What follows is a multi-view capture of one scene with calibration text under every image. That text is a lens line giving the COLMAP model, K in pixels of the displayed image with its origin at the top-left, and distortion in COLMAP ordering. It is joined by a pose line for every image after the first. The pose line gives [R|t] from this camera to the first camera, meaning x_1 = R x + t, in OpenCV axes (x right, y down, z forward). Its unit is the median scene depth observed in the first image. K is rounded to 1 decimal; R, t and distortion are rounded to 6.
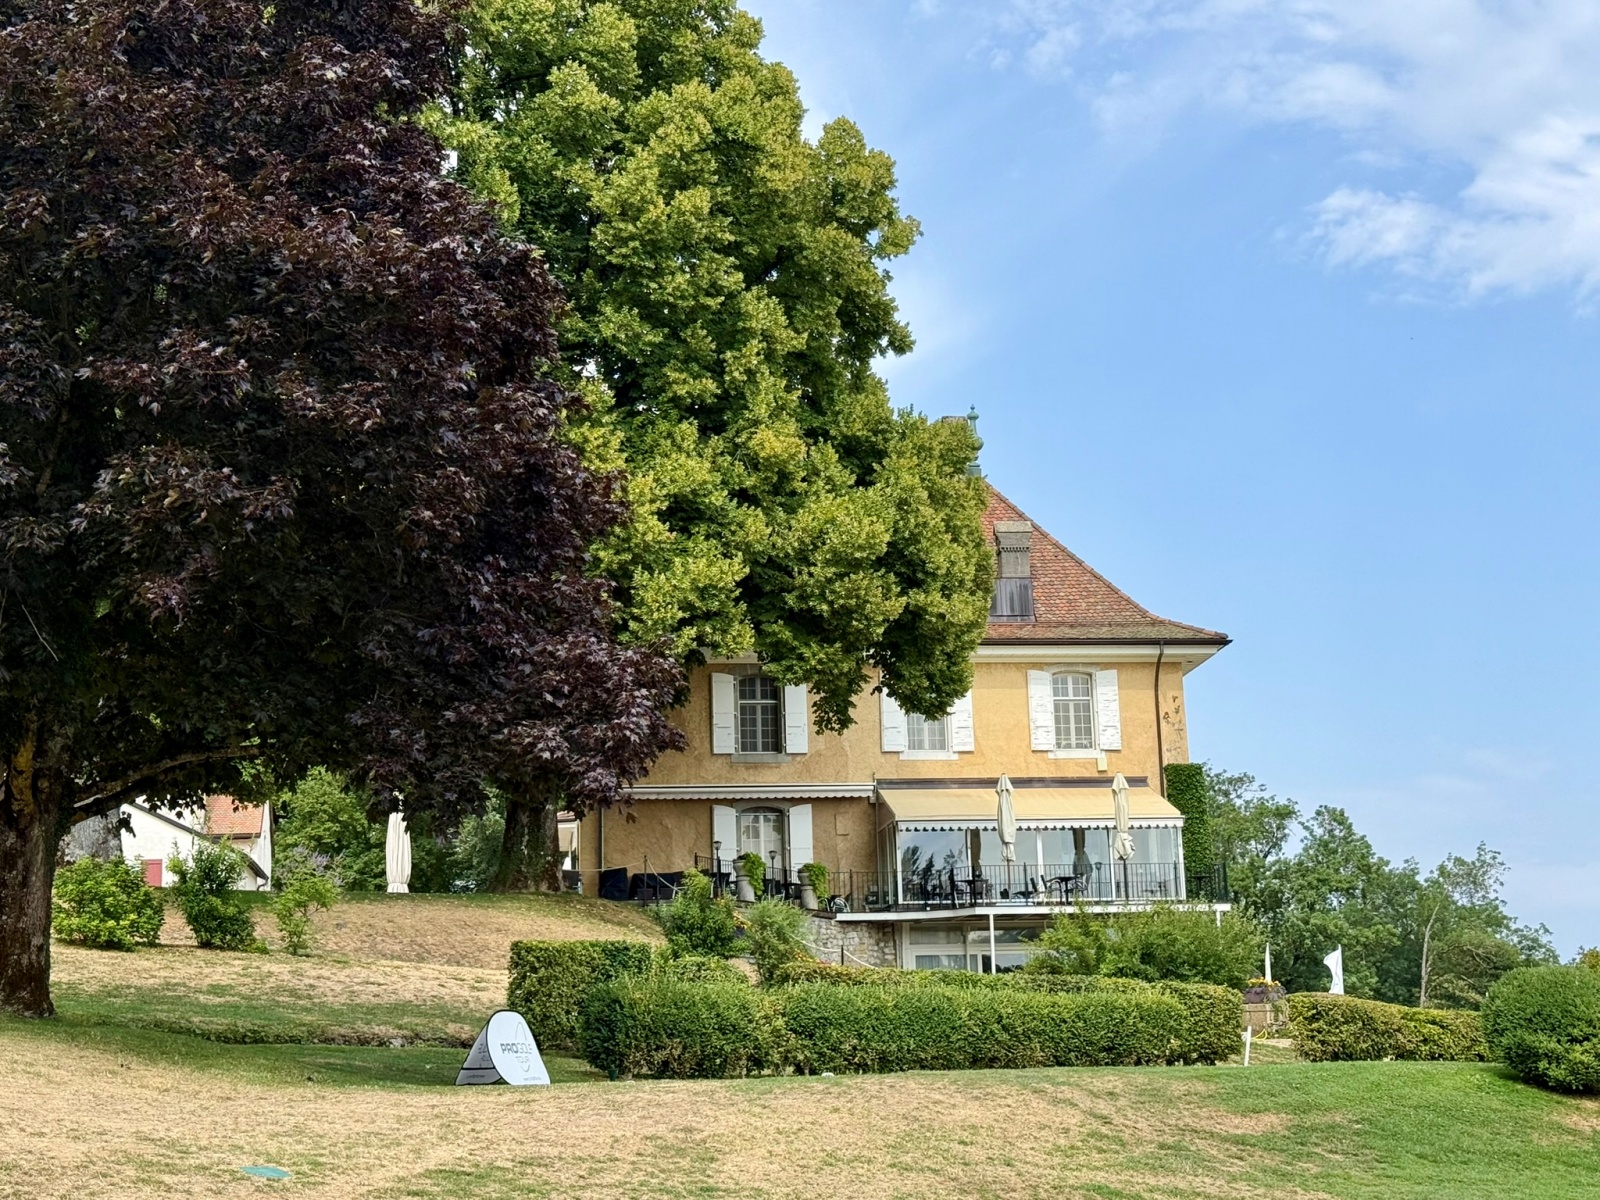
lens RADIAL K [[1983.0, 0, 800.0], [0, 1983.0, 600.0], [0, 0, 1]] dist [0.062137, -0.012331]
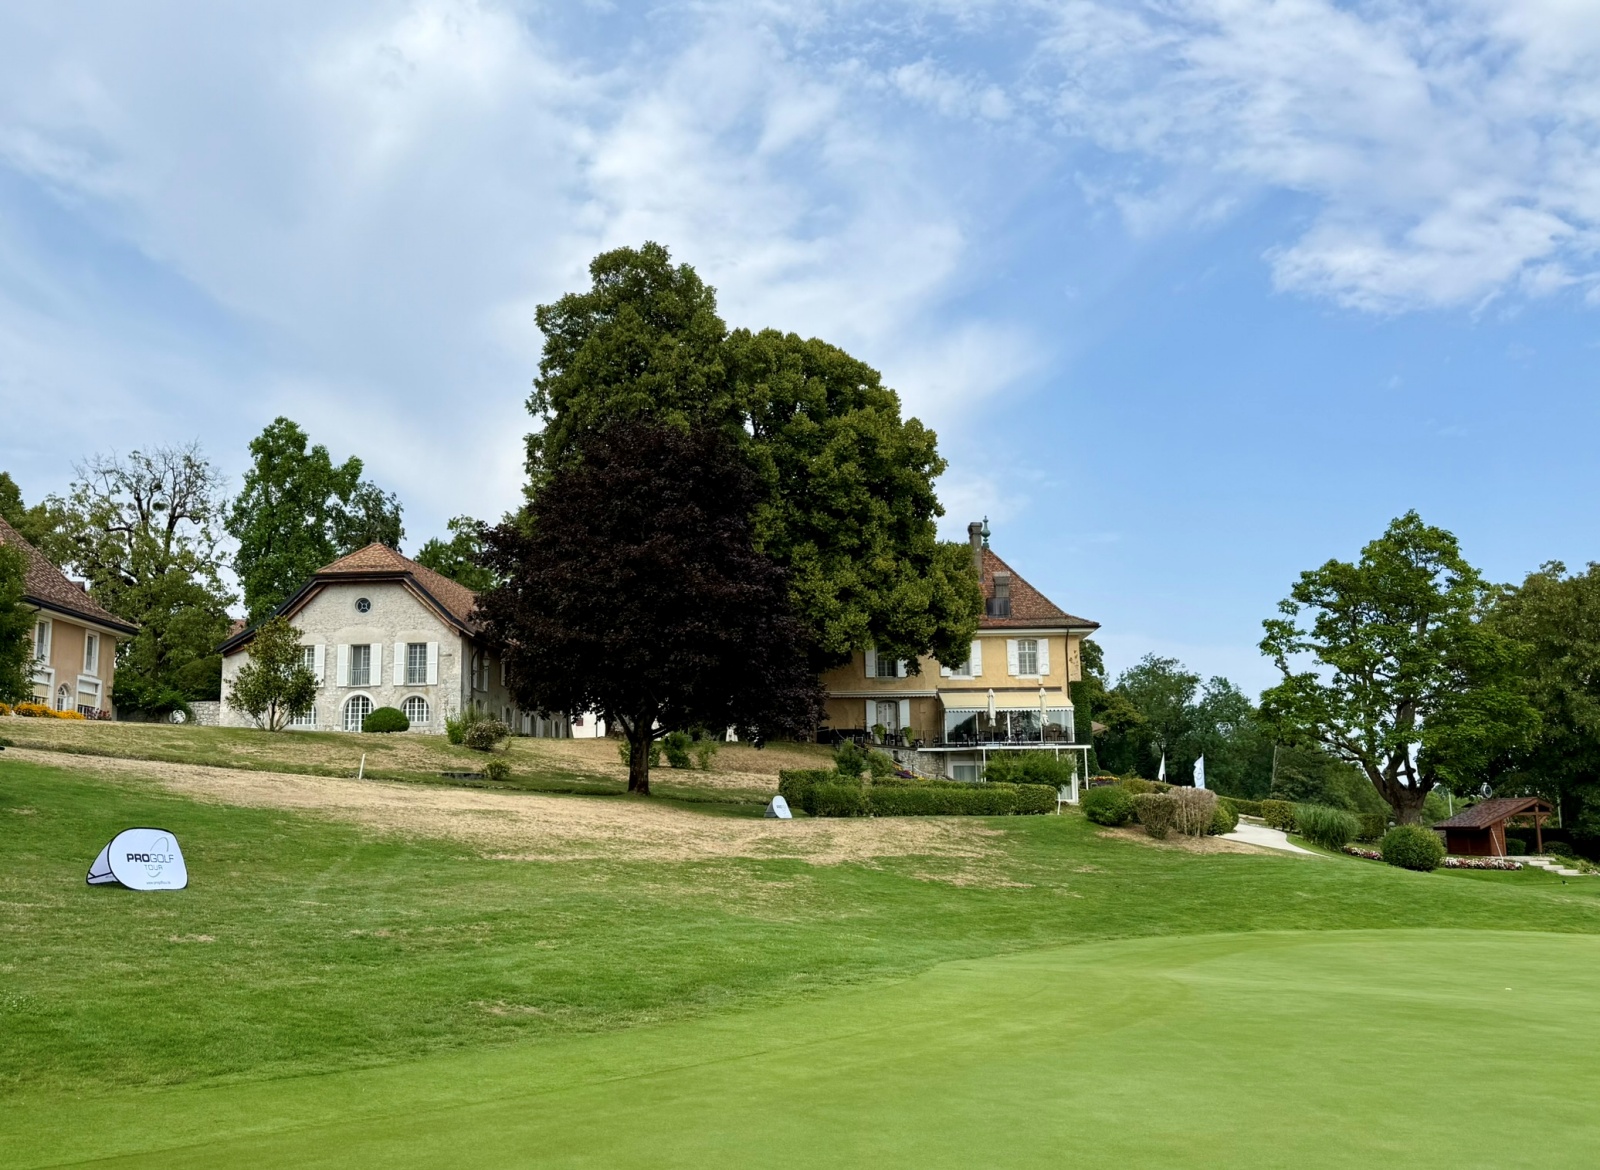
lens RADIAL K [[1292.1, 0, 800.0], [0, 1292.1, 585.0], [0, 0, 1]] dist [0.009528, 0.000422]
pose [[0.991689, -0.004751, -0.128572, 0.090137], [0.012447, 0.998173, 0.059123, -0.146108], [0.128056, -0.060232, 0.989936, -0.596095]]
